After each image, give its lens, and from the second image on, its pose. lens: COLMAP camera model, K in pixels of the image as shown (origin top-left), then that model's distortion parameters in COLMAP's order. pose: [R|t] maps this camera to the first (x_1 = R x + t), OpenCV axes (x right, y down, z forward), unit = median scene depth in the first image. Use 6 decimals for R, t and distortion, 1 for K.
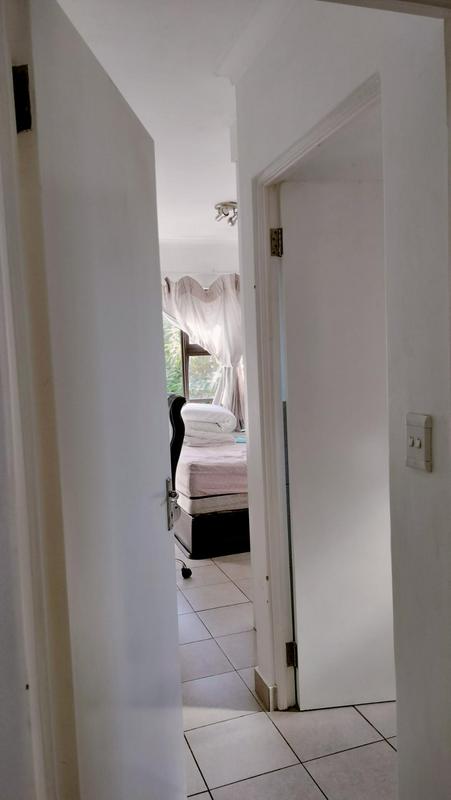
lens RADIAL K [[601.7, 0, 222.0], [0, 601.7, 400.4], [0, 0, 1]] dist [0.039906, -0.051040]
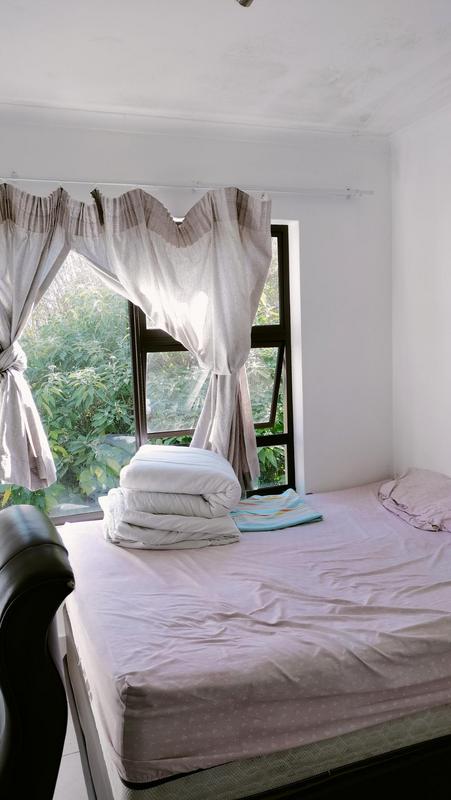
lens RADIAL K [[601.7, 0, 227.5], [0, 601.7, 402.9], [0, 0, 1]] dist [0.039906, -0.051040]
pose [[0.999104, -0.002127, 0.042258, -0.007192], [0.001196, 0.999756, 0.022048, -0.043555], [-0.042294, -0.021978, 0.998863, 0.497614]]
